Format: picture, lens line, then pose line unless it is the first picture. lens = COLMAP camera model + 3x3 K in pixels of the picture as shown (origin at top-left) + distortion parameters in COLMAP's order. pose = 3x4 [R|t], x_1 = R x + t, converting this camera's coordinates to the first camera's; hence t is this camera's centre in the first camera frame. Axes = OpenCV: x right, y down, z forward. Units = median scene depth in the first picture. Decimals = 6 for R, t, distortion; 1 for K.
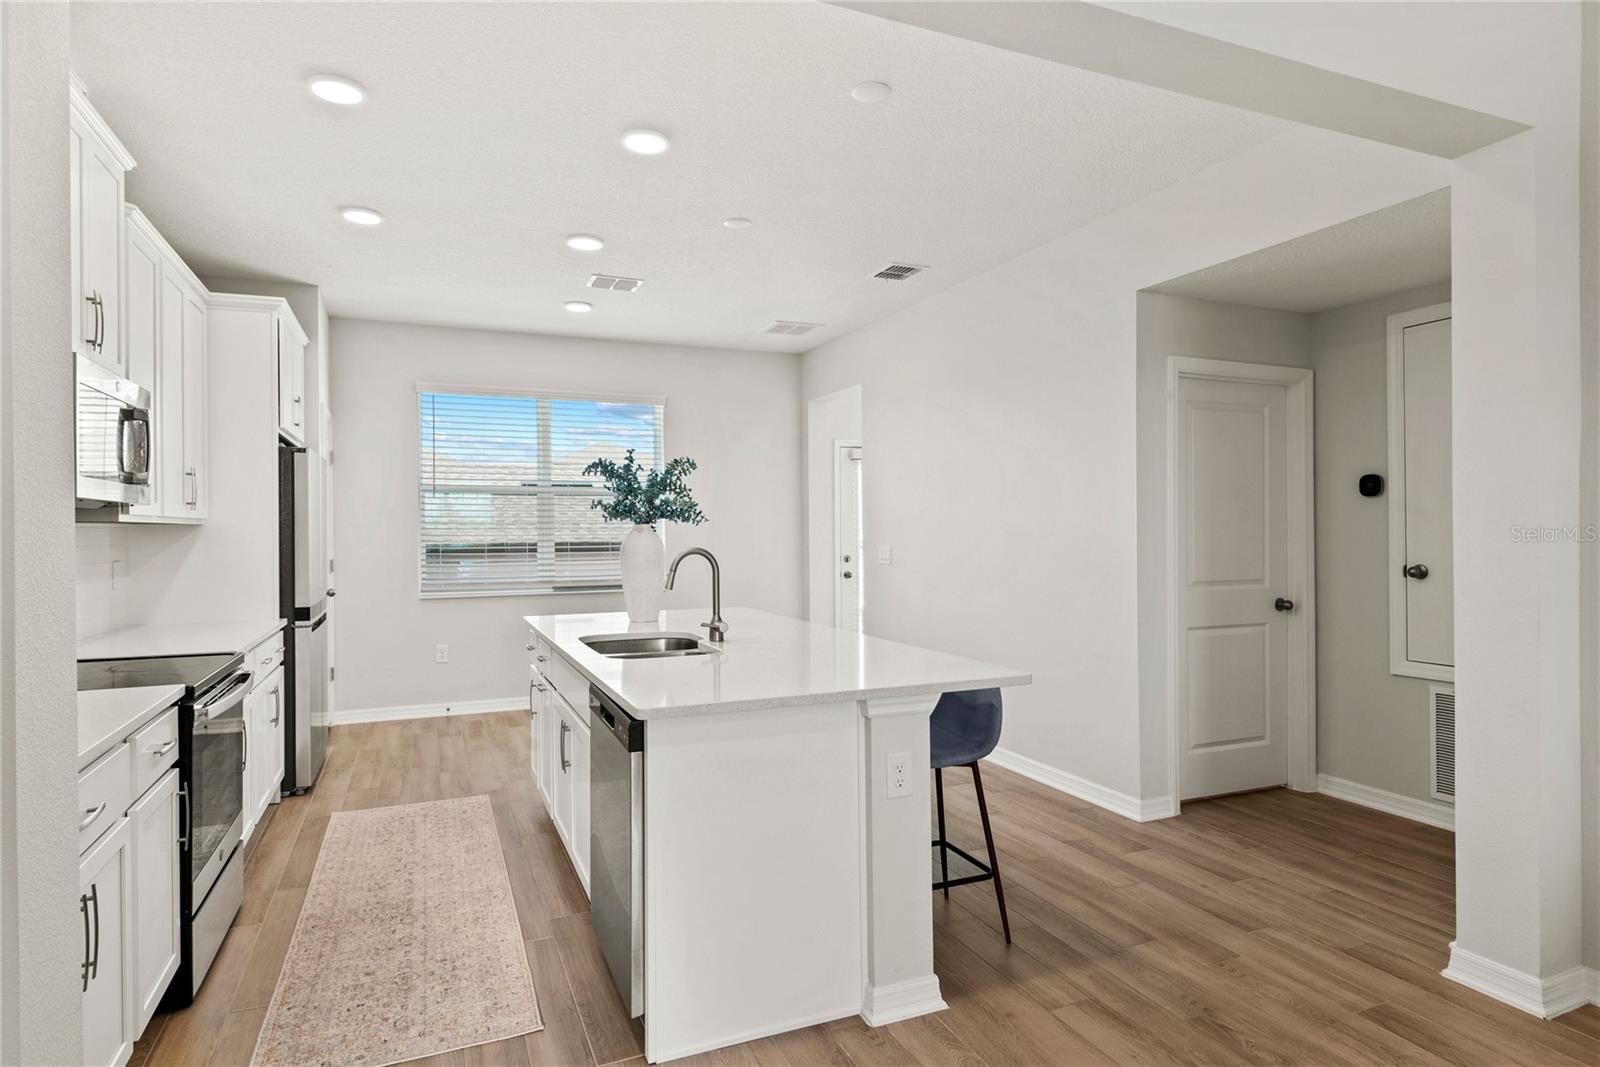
lens RADIAL K [[885.8, 0, 800.0], [0, 885.8, 533.5], [0, 0, 1]] dist [0.003040, -0.000554]
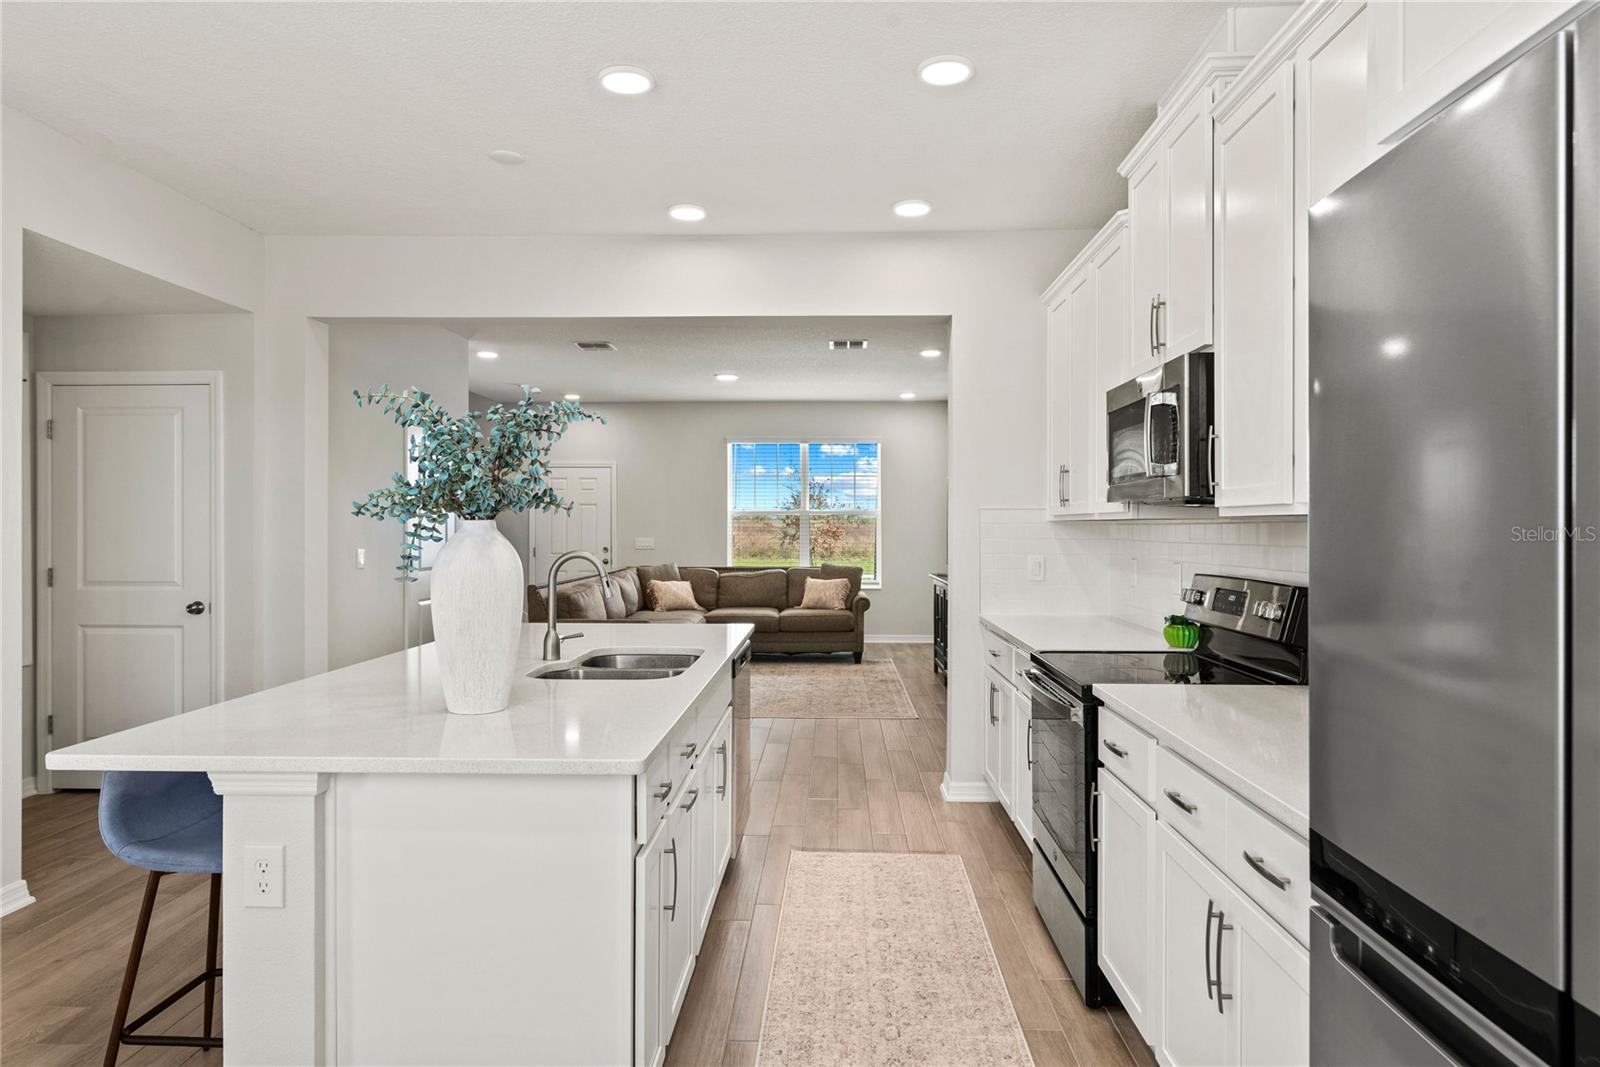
lens RADIAL K [[953.3, 0, 800.0], [0, 953.3, 533.5], [0, 0, 1]] dist [0.003349, 0.000787]
pose [[-0.902908, 0.002654, 0.429826, -0.603731], [0.008081, 0.999909, 0.010799, -0.008060], [-0.429758, 0.013224, -0.902847, 1.470950]]
